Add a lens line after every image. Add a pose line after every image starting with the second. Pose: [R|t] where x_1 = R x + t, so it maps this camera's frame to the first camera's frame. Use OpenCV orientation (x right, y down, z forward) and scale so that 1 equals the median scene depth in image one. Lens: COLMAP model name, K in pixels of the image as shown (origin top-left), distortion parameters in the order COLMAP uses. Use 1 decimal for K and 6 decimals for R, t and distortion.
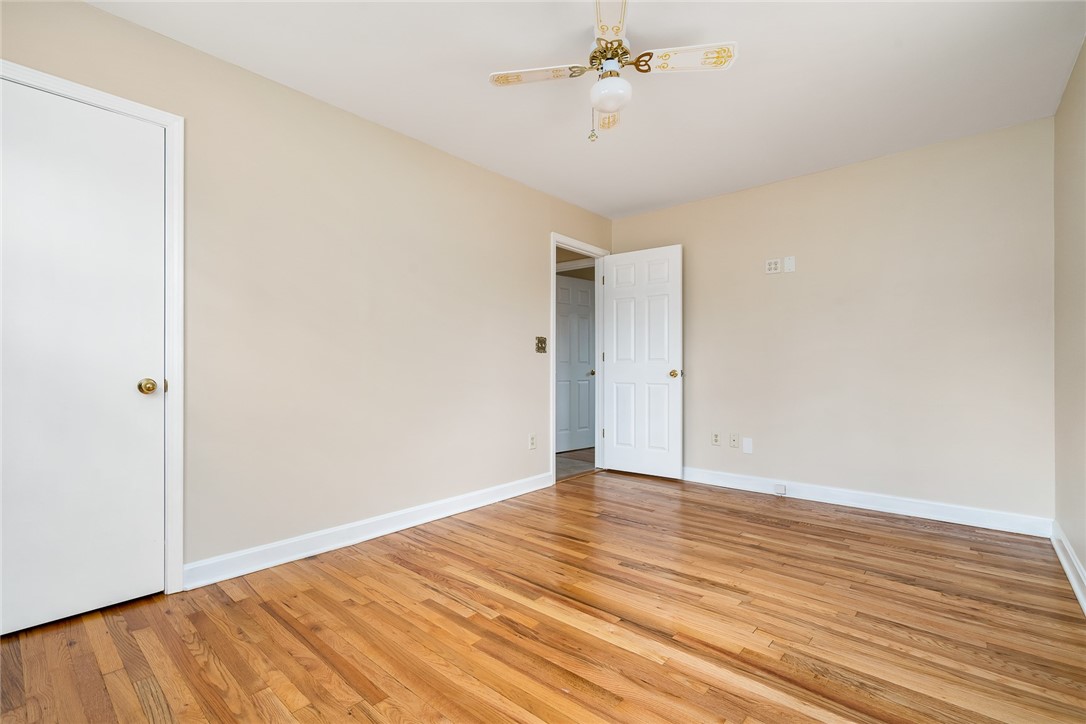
lens RADIAL K [[493.6, 0, 540.8], [0, 493.6, 363.9], [0, 0, 1]] dist [-0.002371, 0.001288]
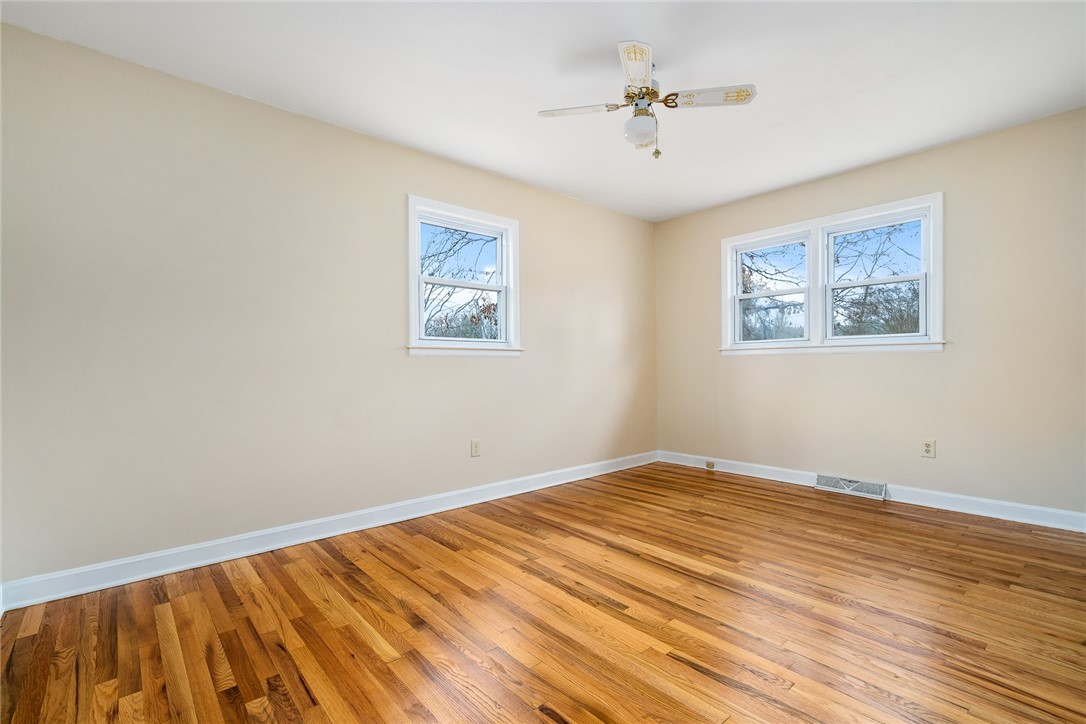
lens RADIAL K [[493.6, 0, 533.9], [0, 493.6, 363.0], [0, 0, 1]] dist [-0.002371, 0.001288]
pose [[-0.989263, 0.010804, 0.145743, 0.222336], [0.009825, 0.999924, -0.007435, 0.007866], [-0.145813, -0.005924, -0.989294, 2.151223]]
